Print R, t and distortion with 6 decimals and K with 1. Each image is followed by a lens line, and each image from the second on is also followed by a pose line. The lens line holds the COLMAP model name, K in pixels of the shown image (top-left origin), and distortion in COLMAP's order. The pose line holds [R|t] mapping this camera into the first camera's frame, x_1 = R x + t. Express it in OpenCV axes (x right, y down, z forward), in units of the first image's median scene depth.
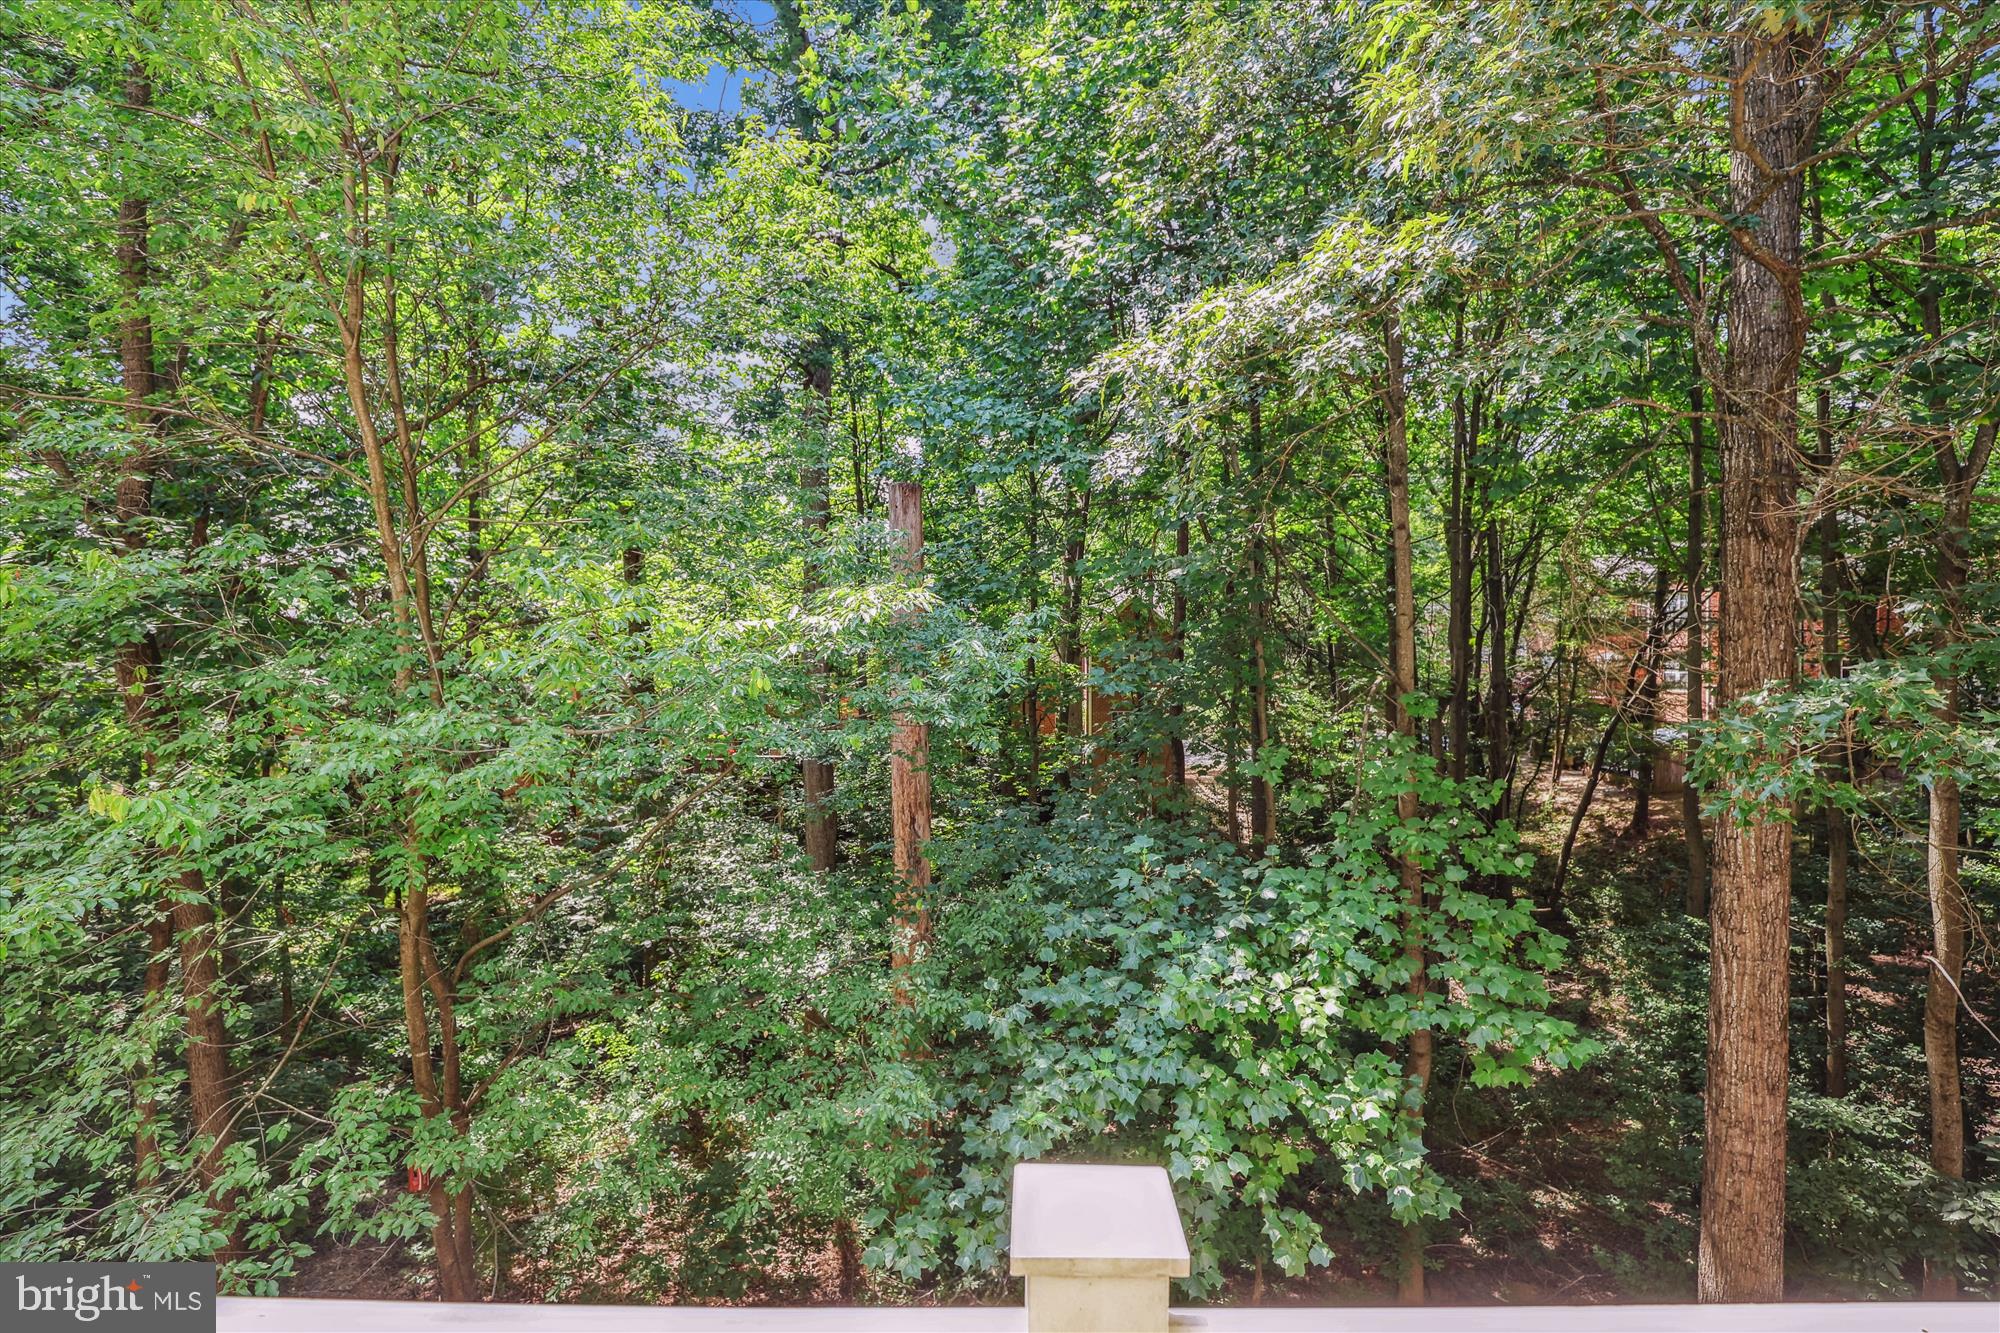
lens RADIAL K [[929.2, 0, 1003.3], [0, 929.2, 670.0], [0, 0, 1]] dist [-0.021773, 0.006965]
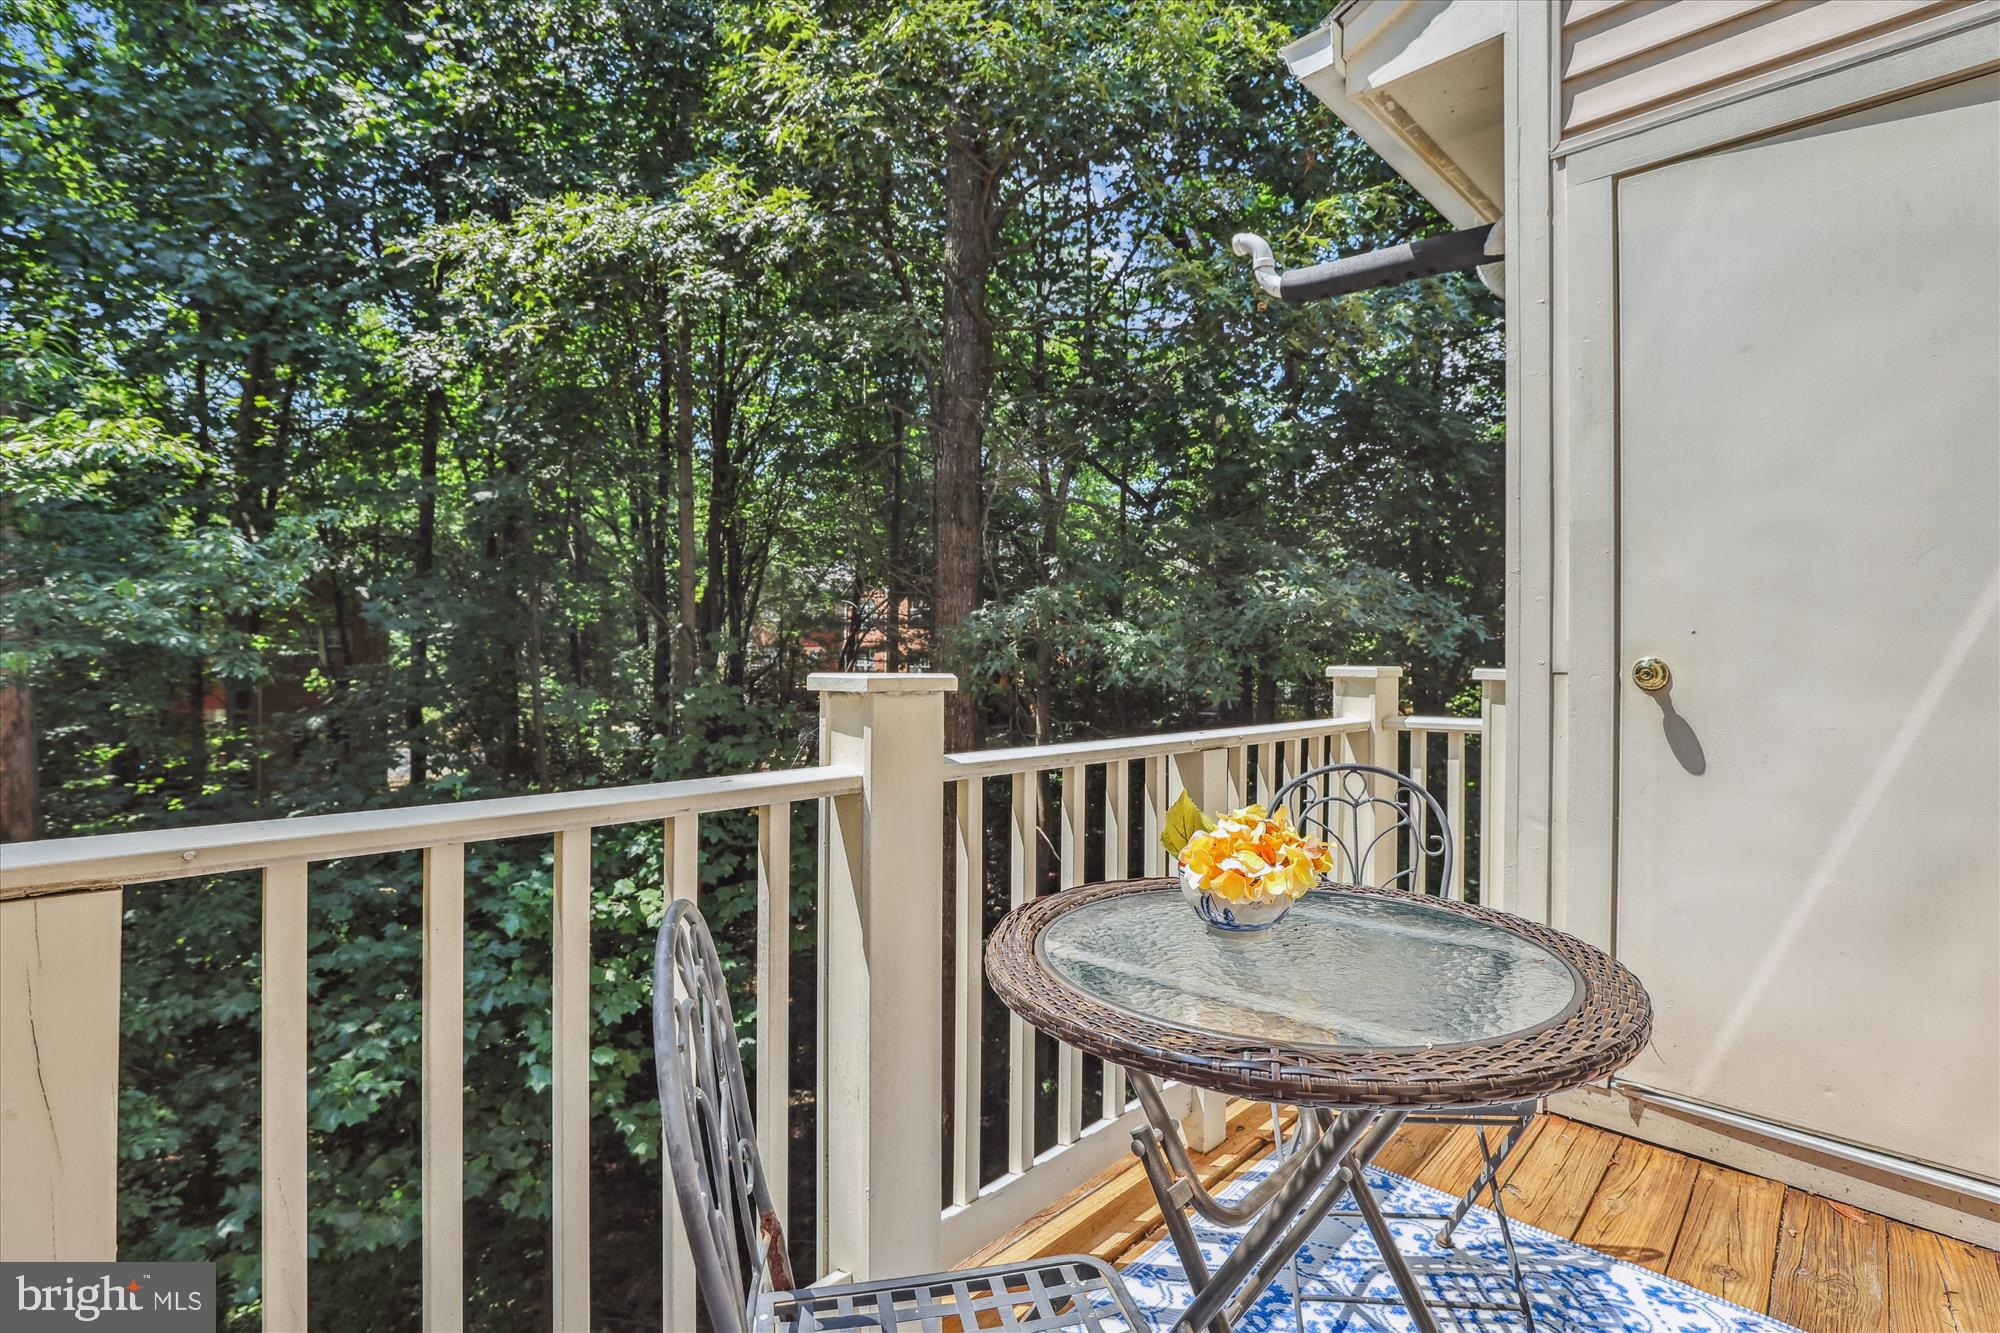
lens RADIAL K [[929.2, 0, 1005.4], [0, 929.2, 666.6], [0, 0, 1]] dist [-0.021773, 0.006965]
pose [[0.704496, 0.003498, 0.709700, -0.155459], [-0.000821, 0.999991, -0.004113, 0.106902], [-0.709708, 0.002314, 0.704492, -0.038681]]
